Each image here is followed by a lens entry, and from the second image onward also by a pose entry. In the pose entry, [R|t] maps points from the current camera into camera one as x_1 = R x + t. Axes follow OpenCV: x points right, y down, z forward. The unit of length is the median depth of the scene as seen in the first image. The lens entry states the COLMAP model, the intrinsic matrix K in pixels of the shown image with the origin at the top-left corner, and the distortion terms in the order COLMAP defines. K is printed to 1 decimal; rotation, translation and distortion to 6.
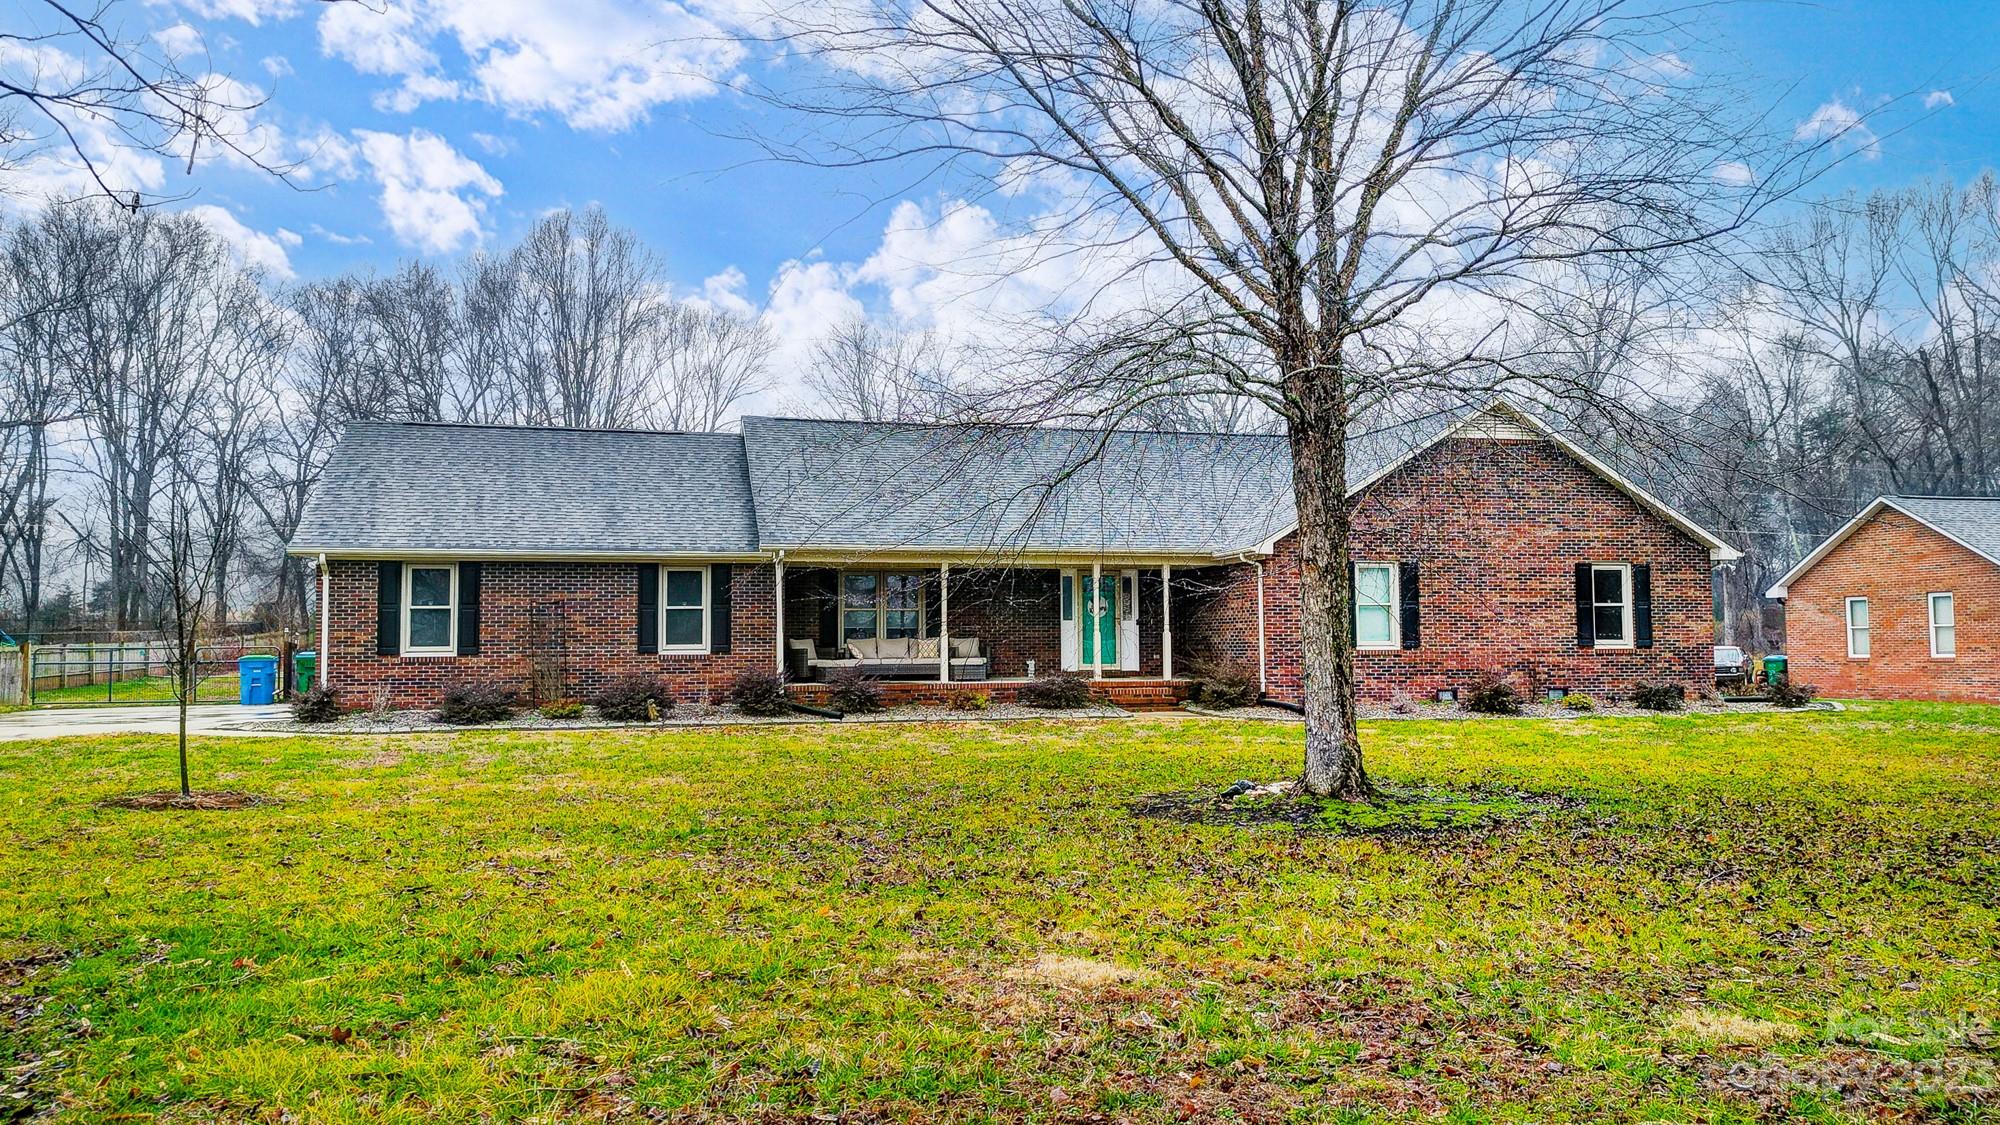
lens RADIAL K [[1420.1, 0, 1001.8], [0, 1420.1, 564.1], [0, 0, 1]] dist [0.067285, -0.004015]
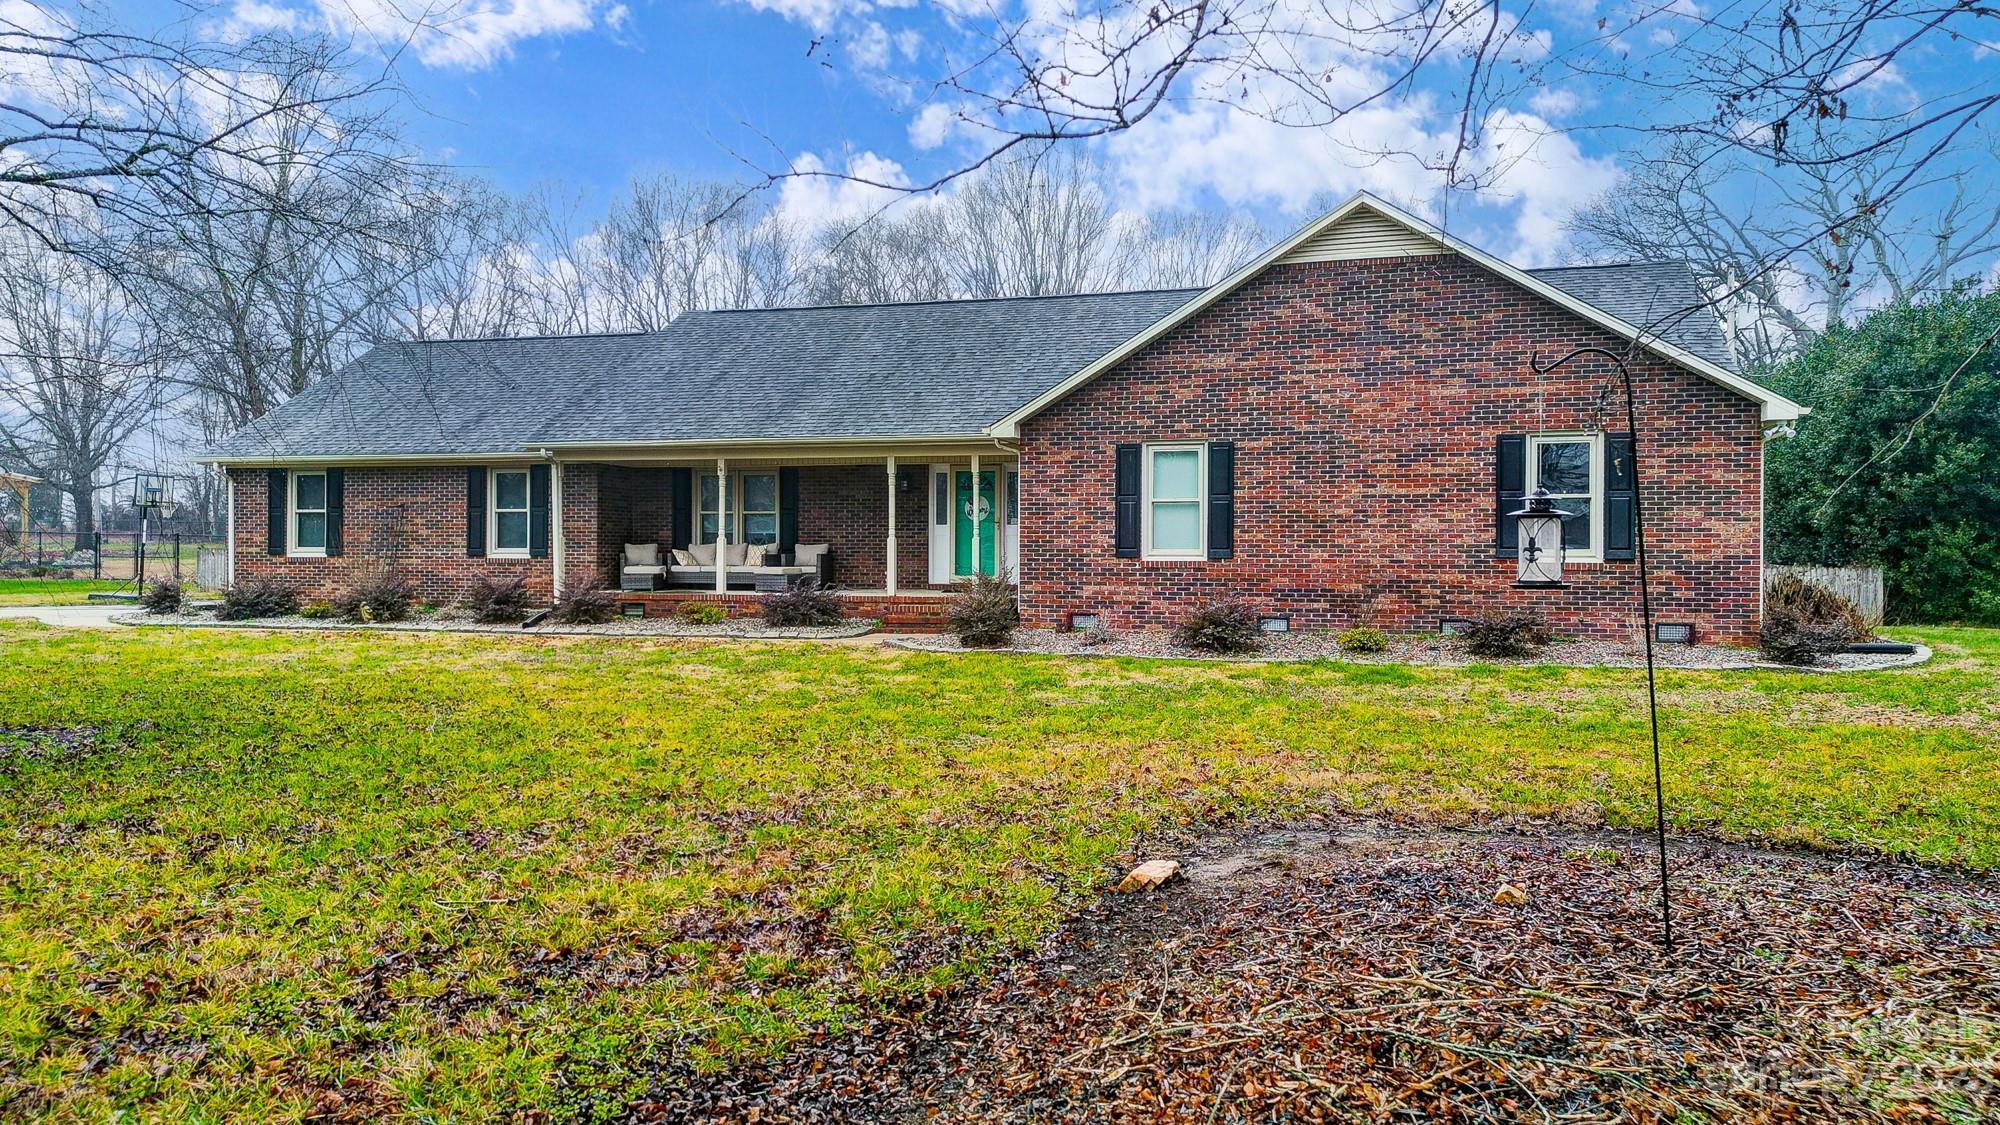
lens RADIAL K [[1420.1, 0, 1001.8], [0, 1420.1, 564.1], [0, 0, 1]] dist [0.067285, -0.004015]
pose [[0.860942, 0.011626, -0.508570, 0.566499], [0.019941, 0.998199, 0.056577, 0.017945], [0.508312, -0.058851, 0.859160, 0.316640]]
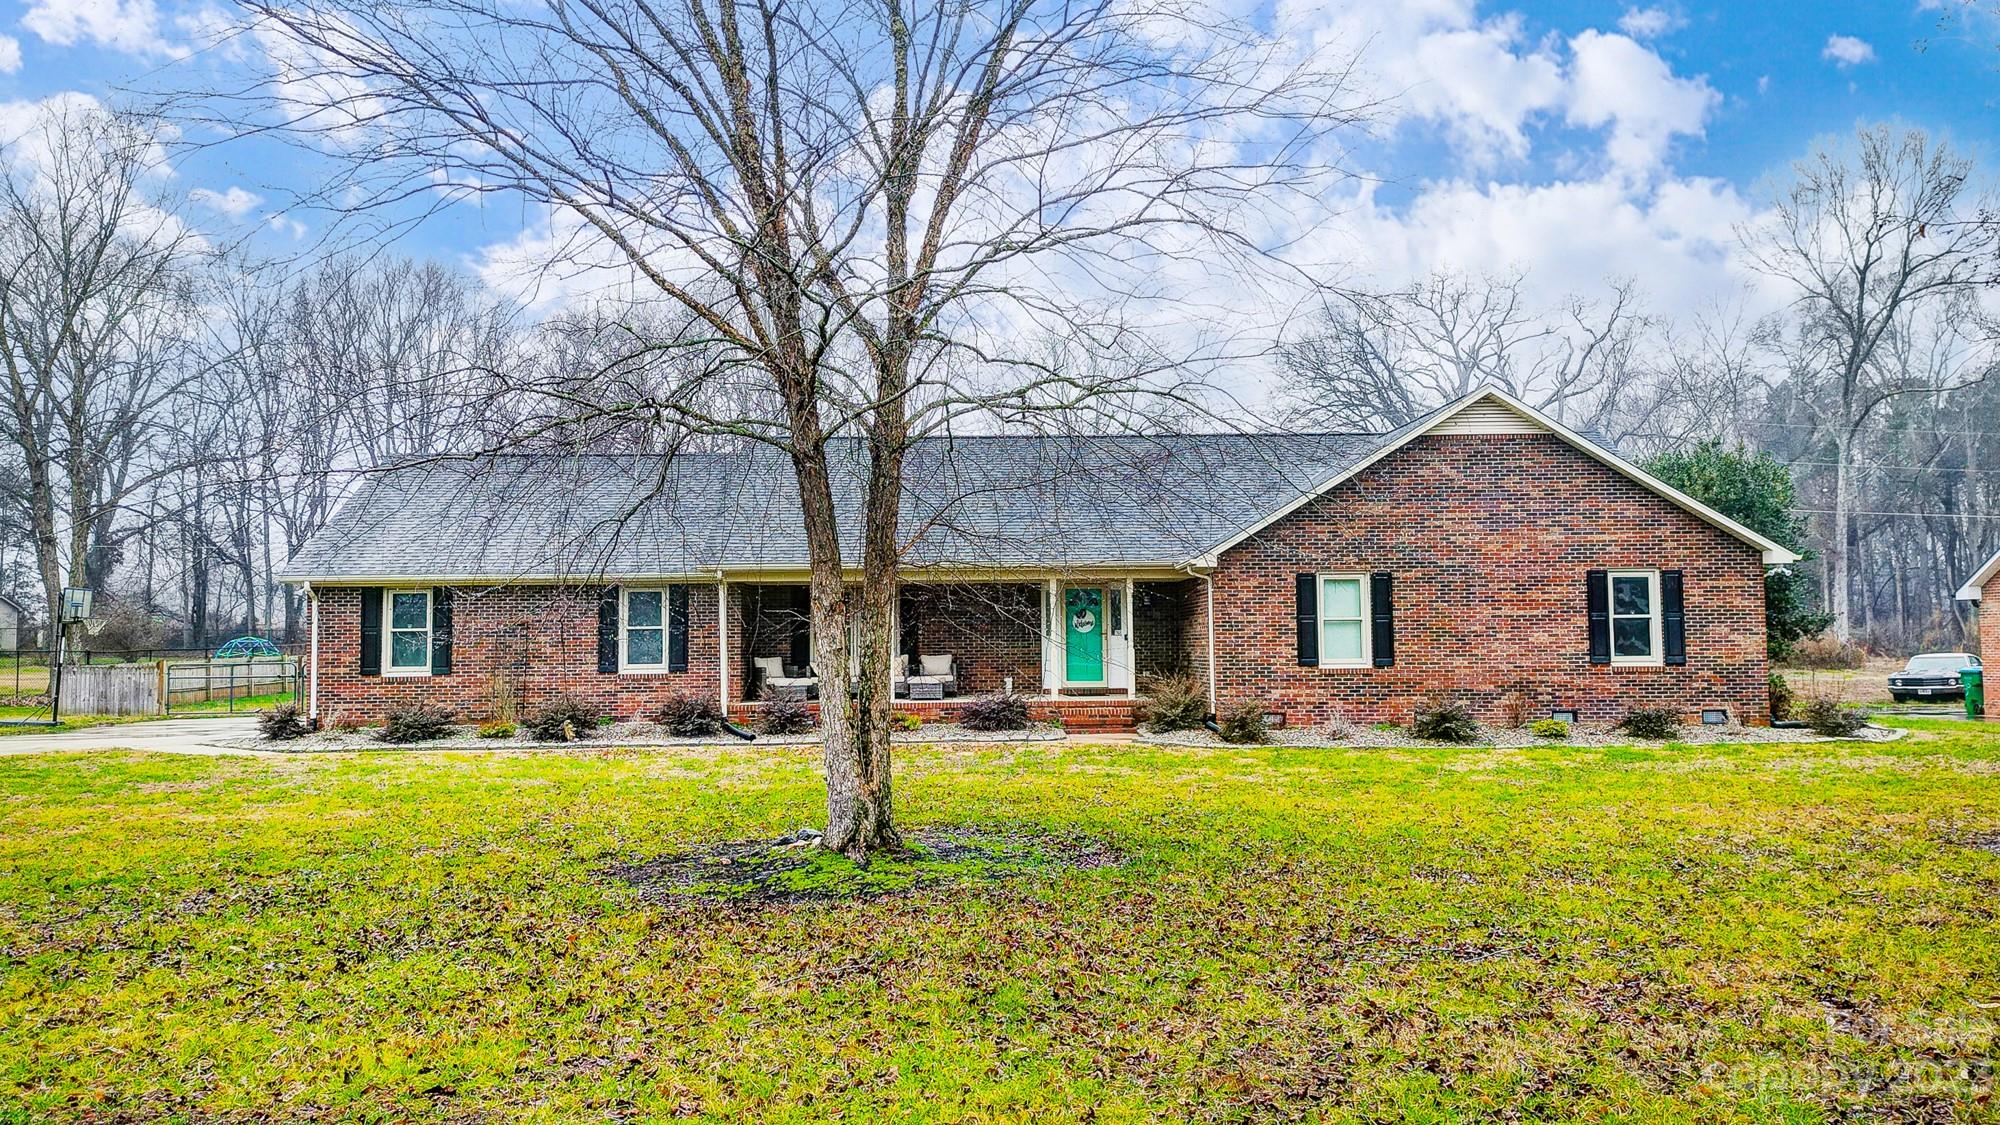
lens RADIAL K [[1420.1, 0, 1001.8], [0, 1420.1, 564.1], [0, 0, 1]] dist [0.067285, -0.004015]
pose [[0.976557, -0.016053, -0.214662, 0.246739], [0.016470, 0.999864, 0.000155, -0.011140], [0.214630, -0.003687, 0.976688, 0.052030]]
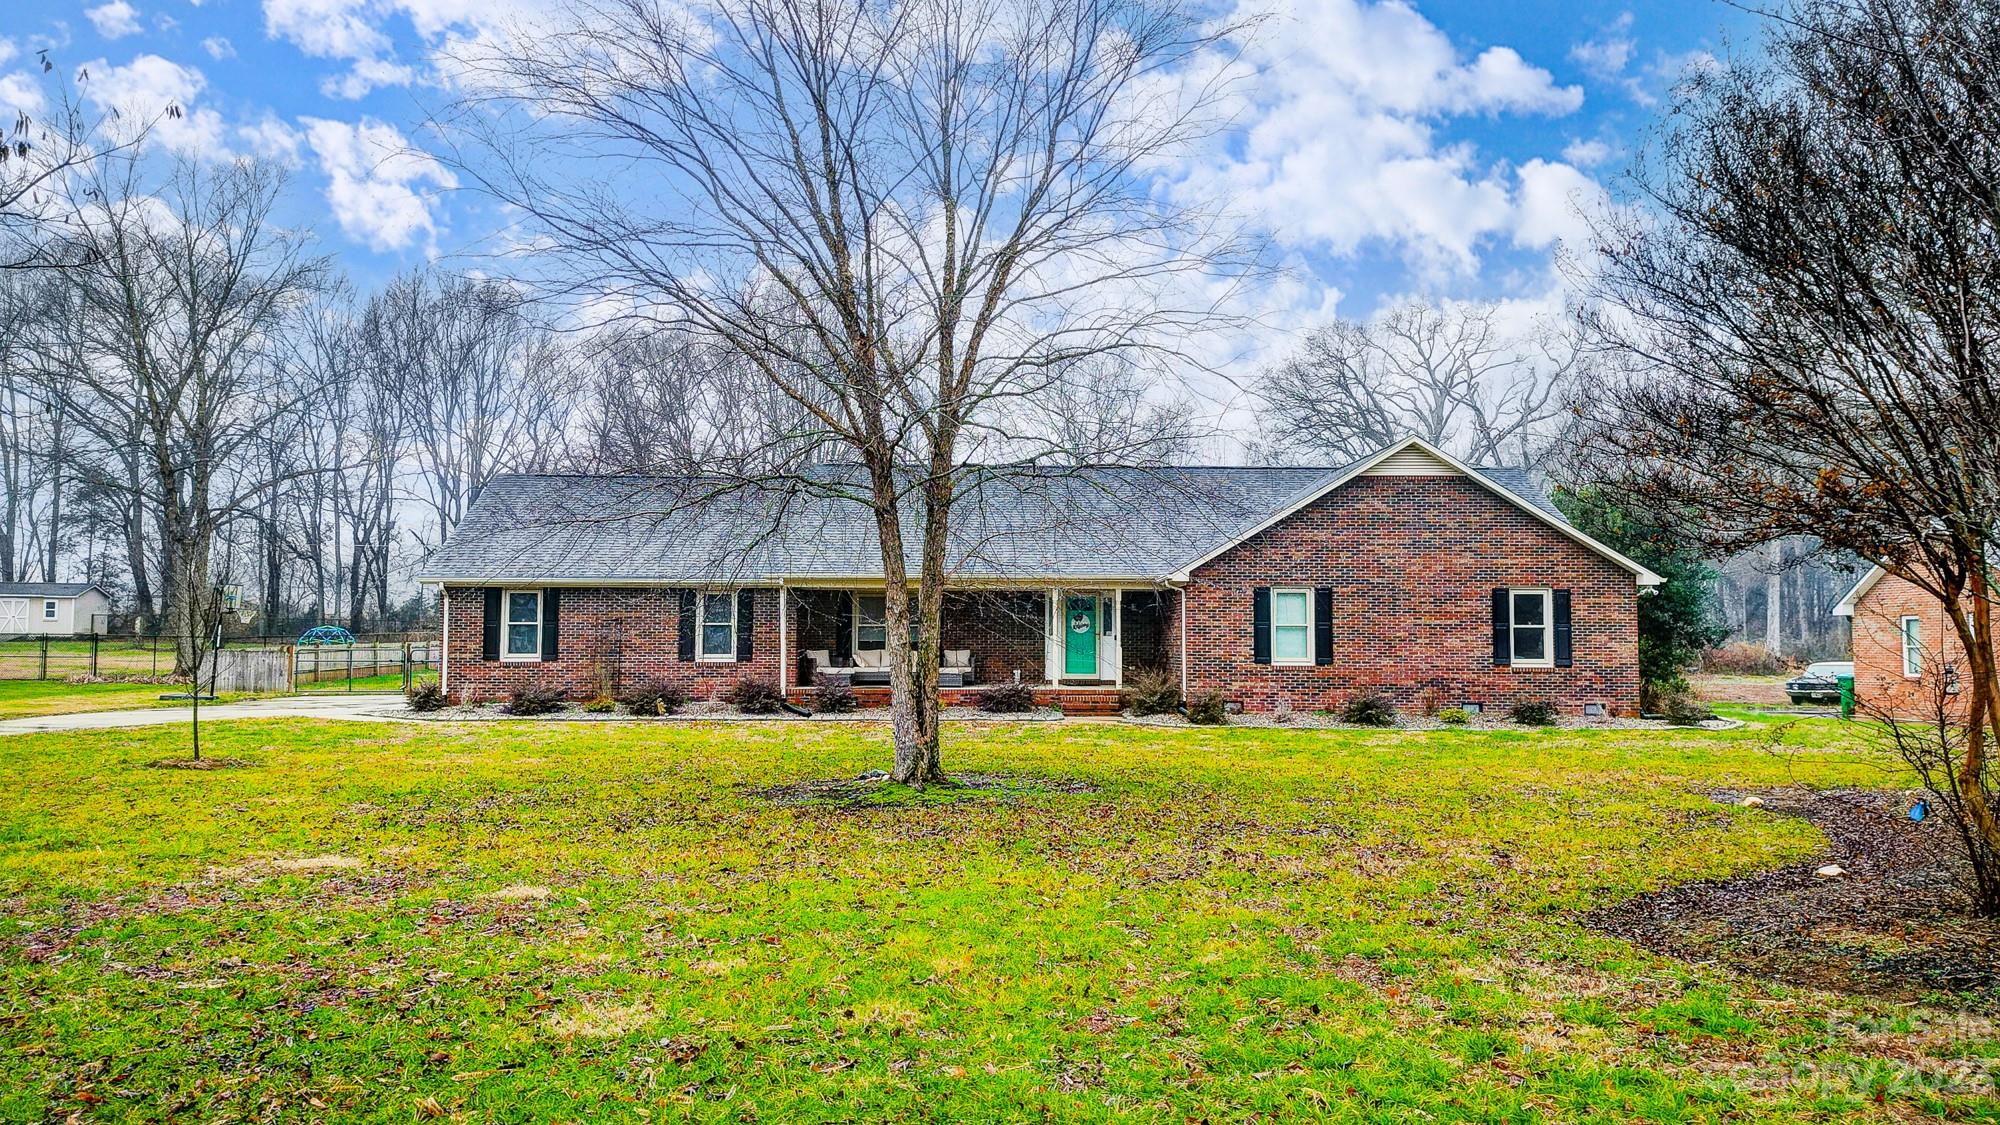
lens RADIAL K [[1386.3, 0, 1002.7], [0, 1386.3, 564.9], [0, 0, 1]] dist [0.084214, -0.001564]
pose [[0.975900, -0.002412, -0.218207, 0.281084], [0.002658, 0.999996, 0.000831, -0.021143], [0.218204, -0.001391, 0.975902, -0.125326]]
